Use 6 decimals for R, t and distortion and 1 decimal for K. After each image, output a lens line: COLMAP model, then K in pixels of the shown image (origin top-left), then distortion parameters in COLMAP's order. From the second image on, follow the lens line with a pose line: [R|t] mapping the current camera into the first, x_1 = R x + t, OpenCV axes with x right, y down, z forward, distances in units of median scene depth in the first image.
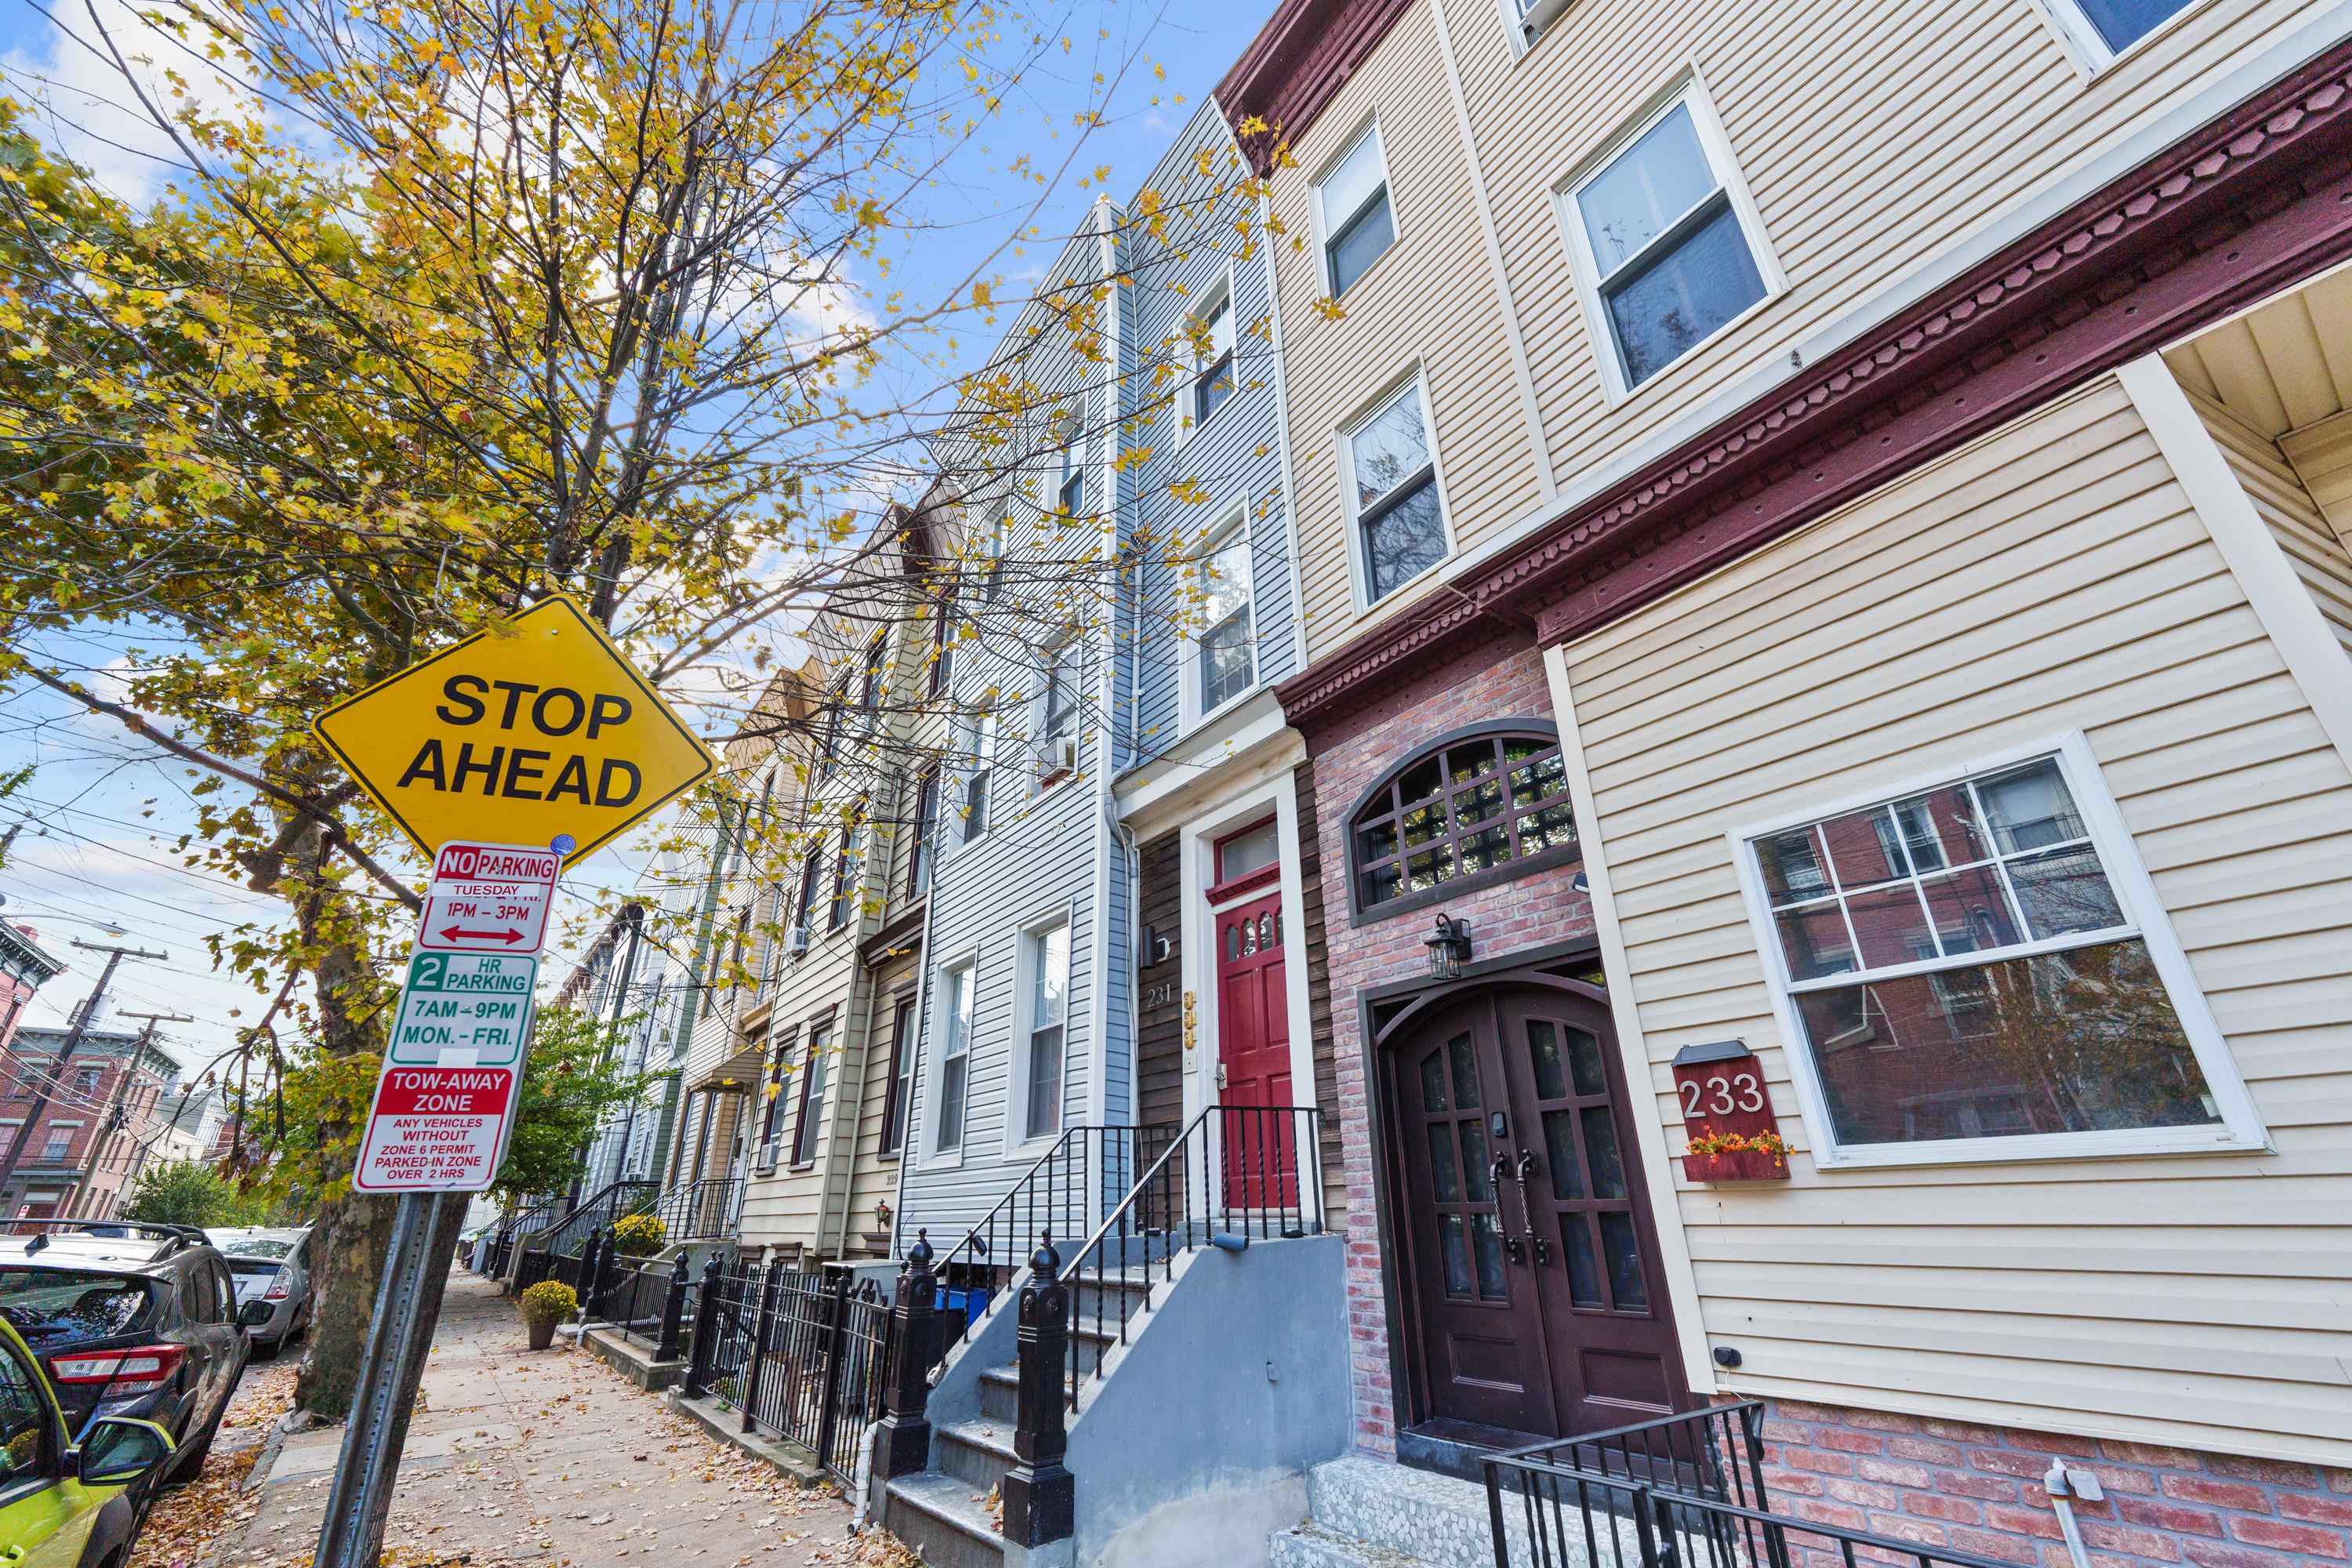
lens RADIAL K [[952.1, 0, 1172.3], [0, 952.1, 766.3], [0, 0, 1]] dist [-0.003545, -0.000478]
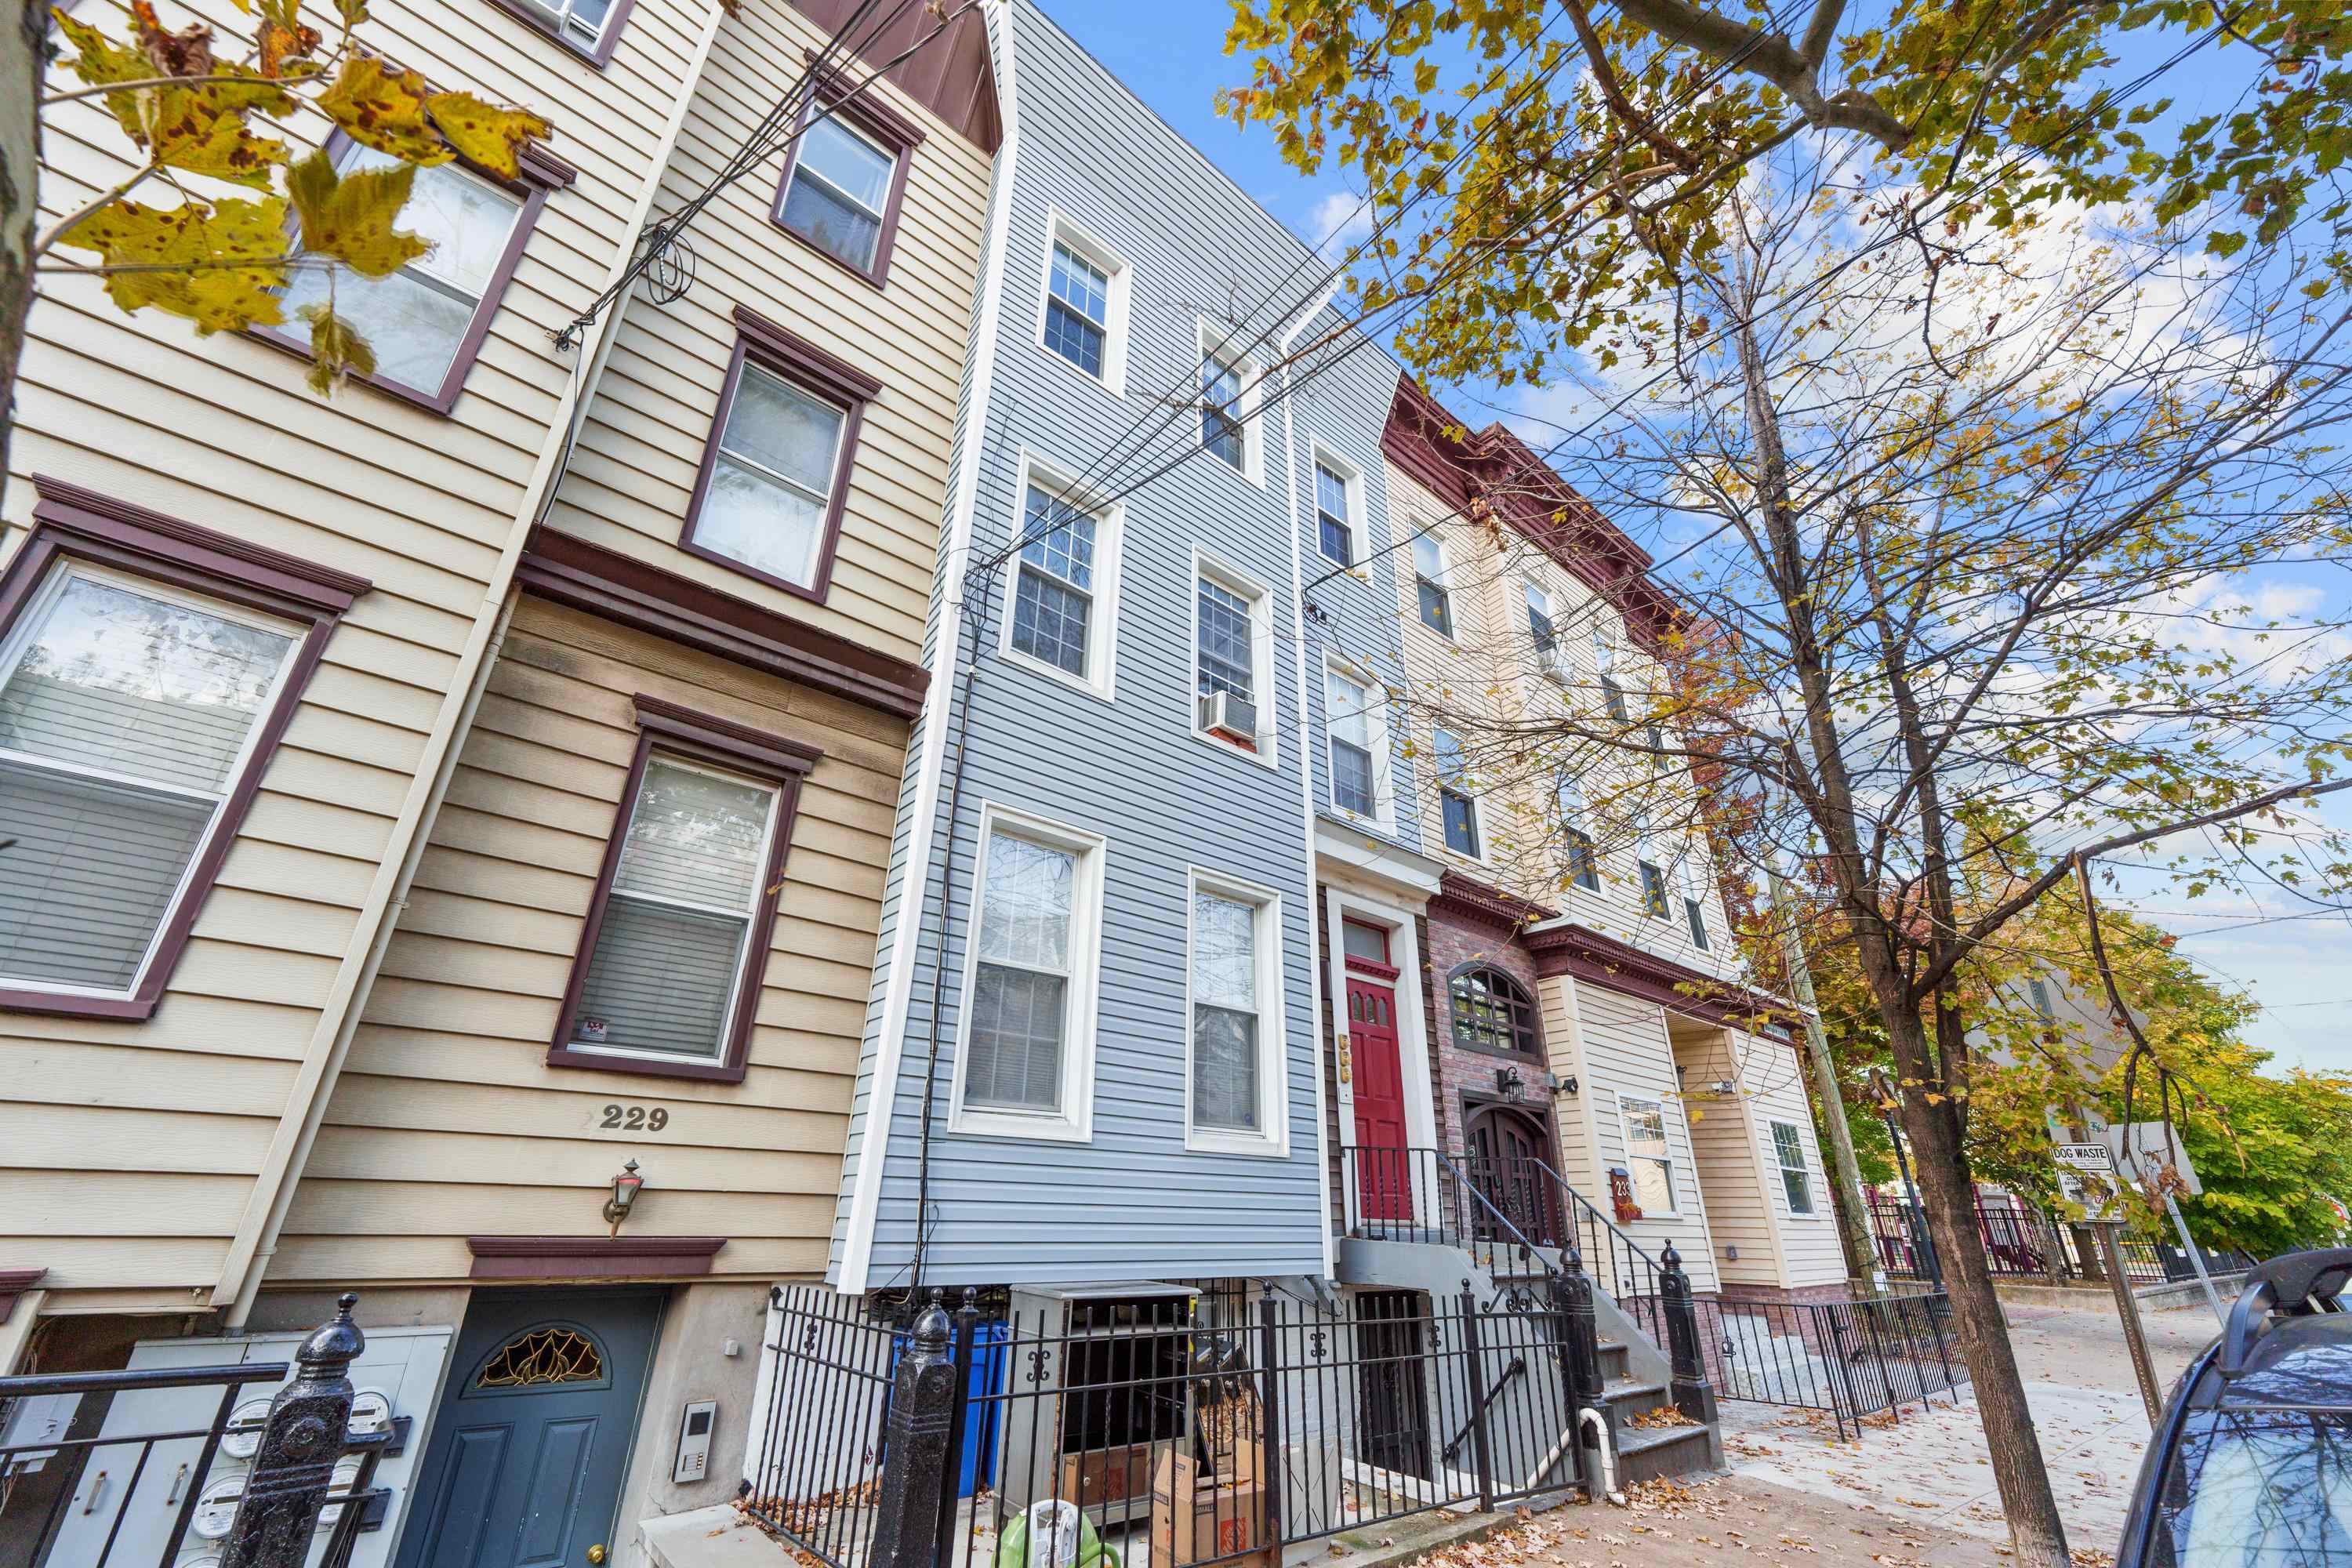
lens RADIAL K [[952.1, 0, 1172.3], [0, 952.1, 766.3], [0, 0, 1]] dist [-0.003545, -0.000478]
pose [[-0.066907, 0.434201, 0.898328, -1.325731], [-0.450444, 0.790228, -0.415500, 0.629695], [-0.890294, -0.432446, 0.142711, 1.301190]]
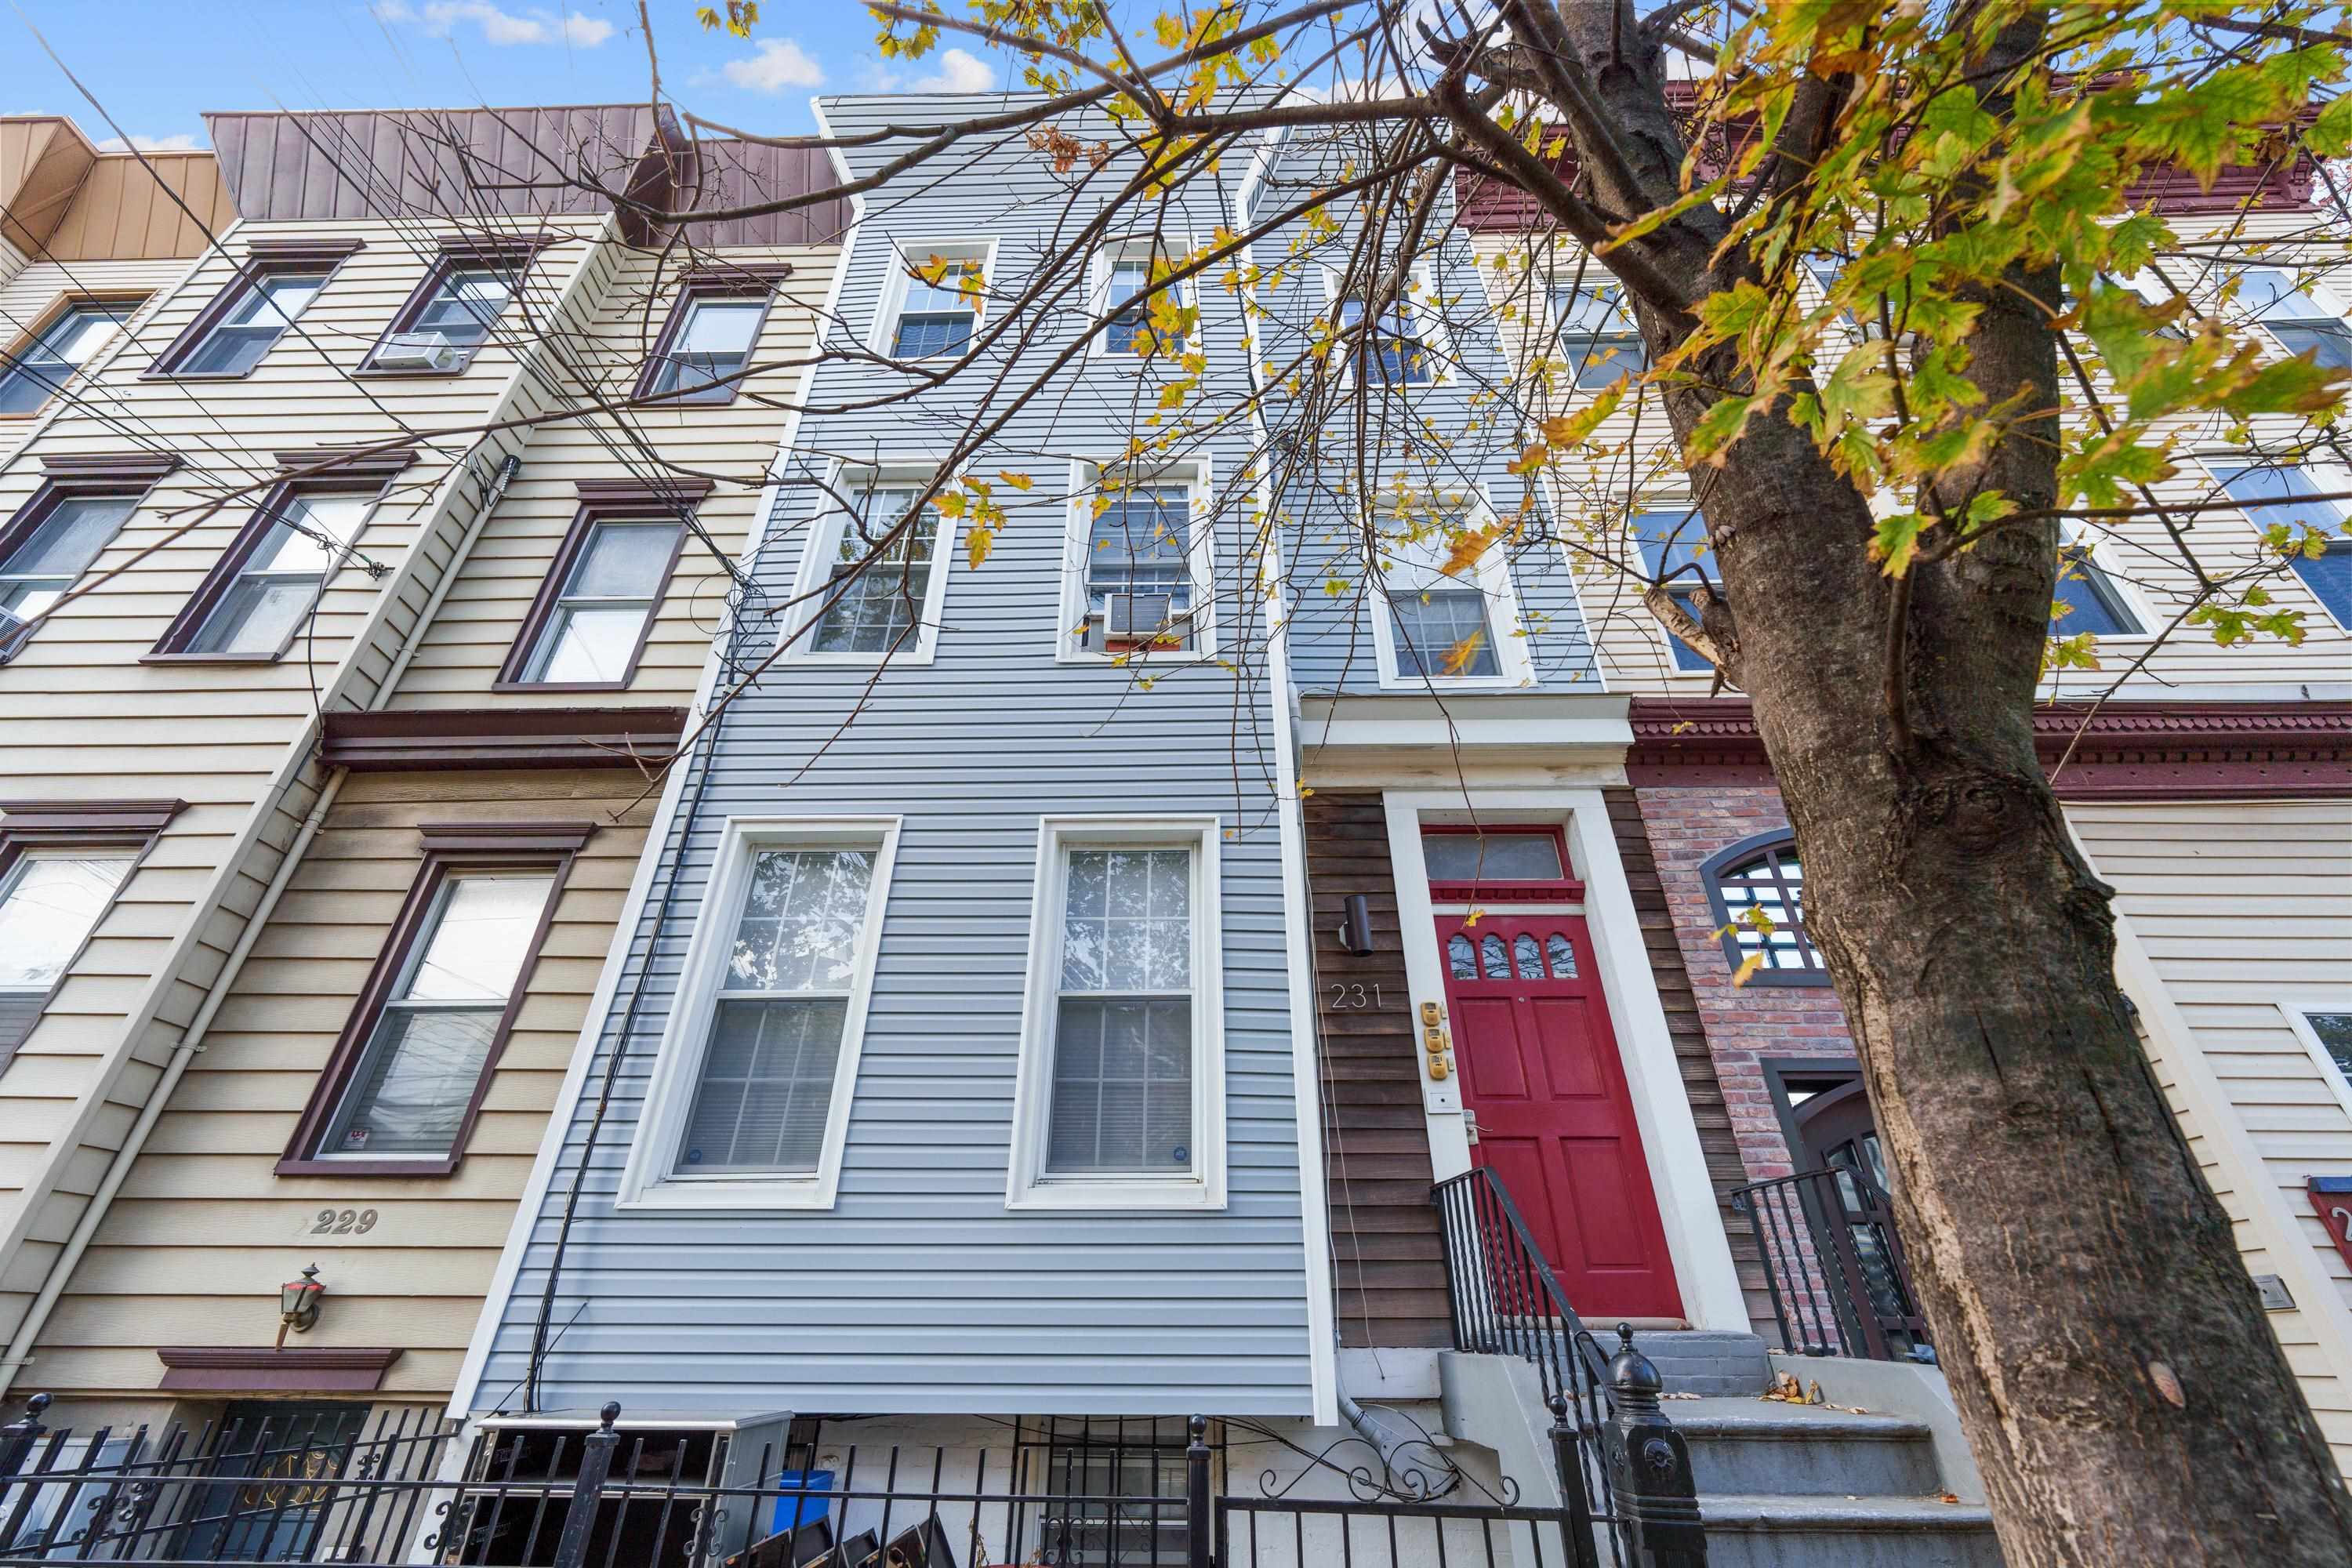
lens RADIAL K [[952.1, 0, 1172.3], [0, 952.1, 766.3], [0, 0, 1]] dist [-0.003545, -0.000478]
pose [[0.613780, 0.433326, 0.659926, -0.742776], [-0.352819, 0.898341, -0.261729, 0.374019], [-0.706253, -0.072190, 0.704270, 0.712170]]
